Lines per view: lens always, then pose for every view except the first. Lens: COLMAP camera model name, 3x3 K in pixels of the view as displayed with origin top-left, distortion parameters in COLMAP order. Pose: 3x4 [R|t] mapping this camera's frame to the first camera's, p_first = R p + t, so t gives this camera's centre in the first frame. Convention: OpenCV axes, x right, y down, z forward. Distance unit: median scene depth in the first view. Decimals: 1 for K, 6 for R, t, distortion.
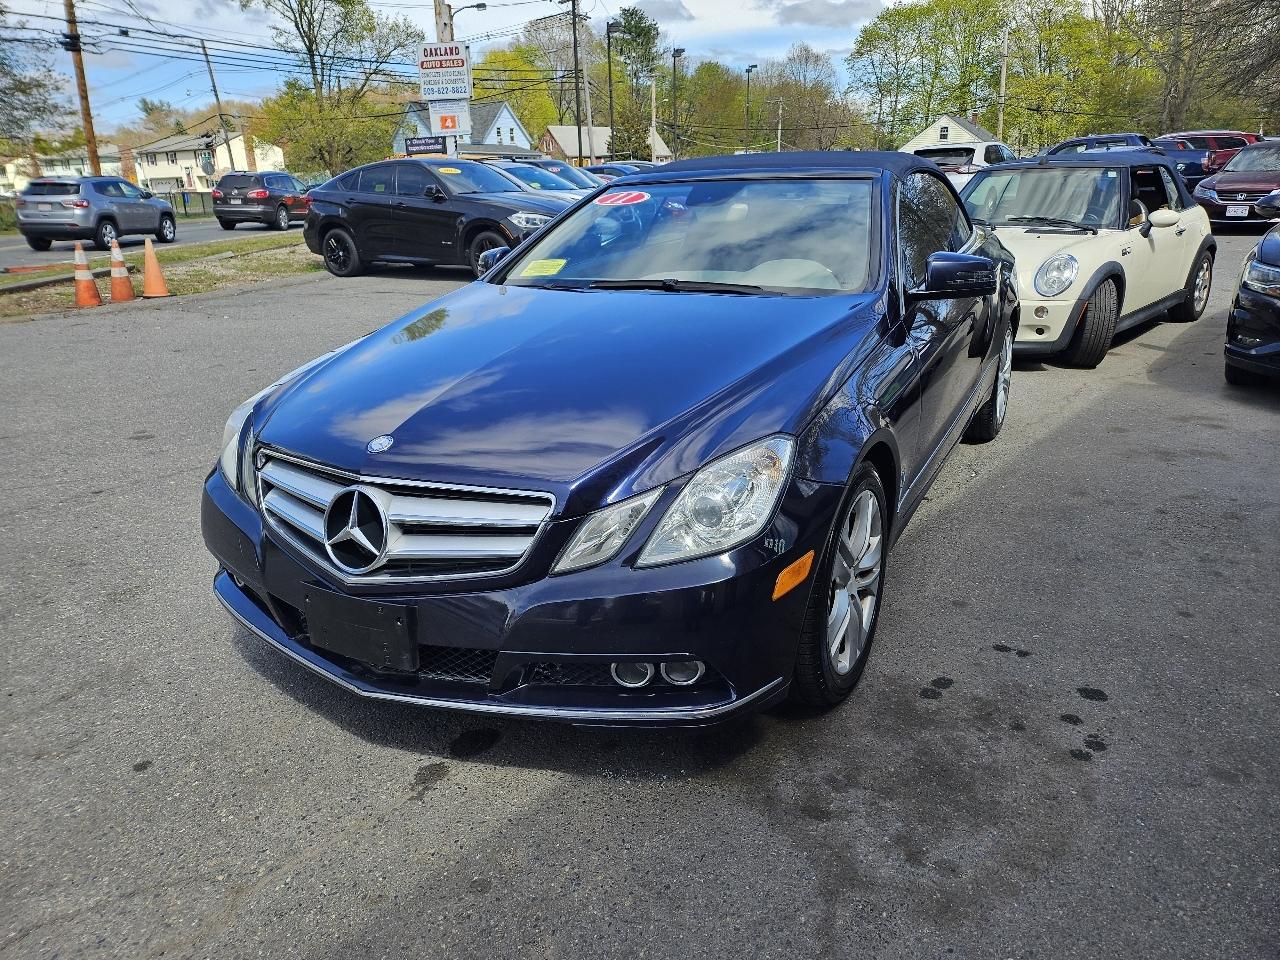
lens RADIAL K [[895.9, 0, 648.1], [0, 895.9, 484.4], [0, 0, 1]] dist [0.067389, -0.071427]
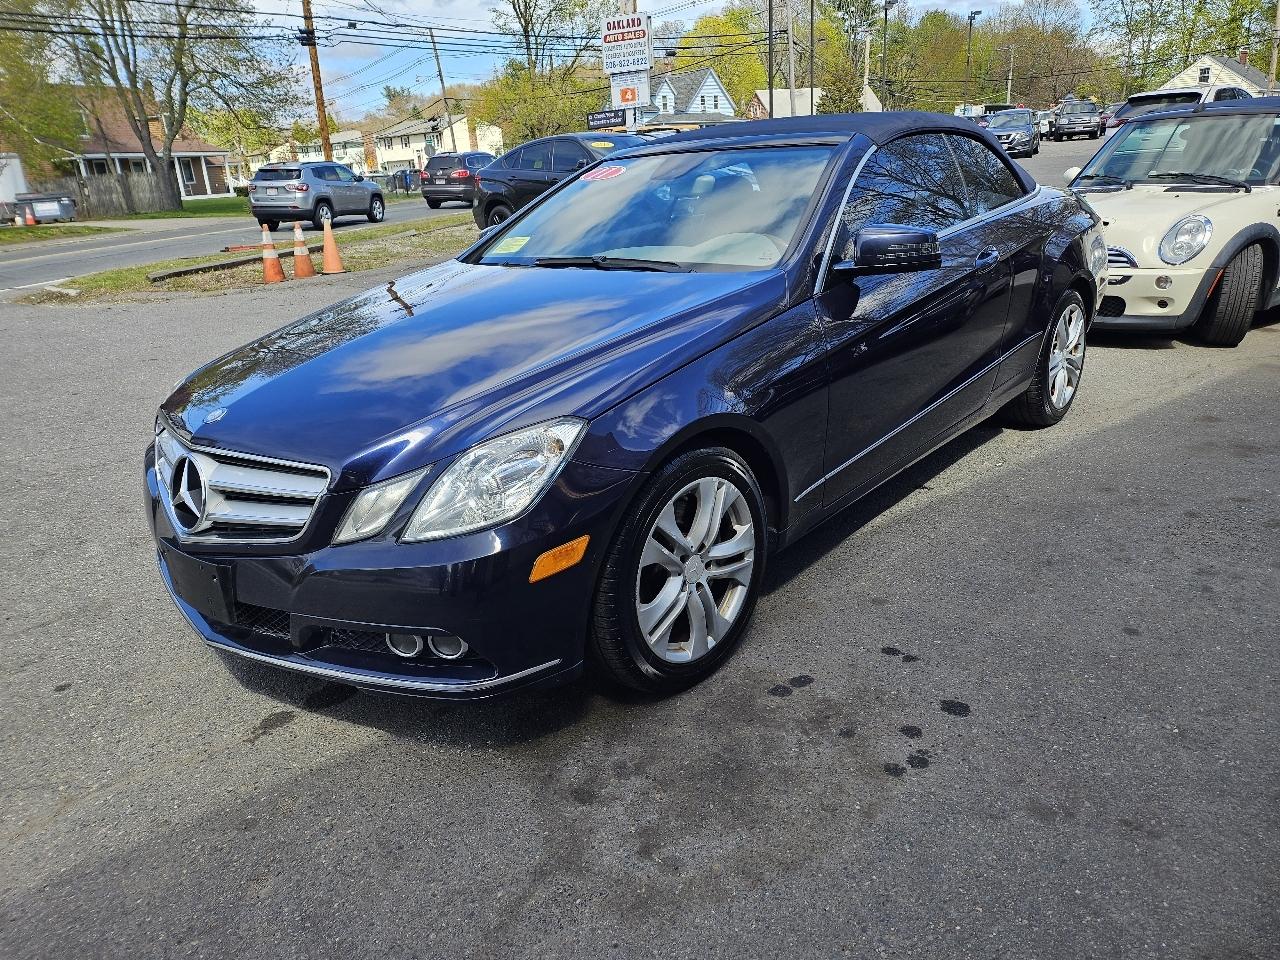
lens RADIAL K [[895.9, 0, 647.4], [0, 895.9, 490.4], [0, 0, 1]] dist [0.067389, -0.071427]
pose [[0.973144, 0.045680, -0.225621, 0.147235], [-0.037016, 0.998411, 0.042487, -0.006520], [0.227204, -0.032994, 0.973288, 0.016447]]
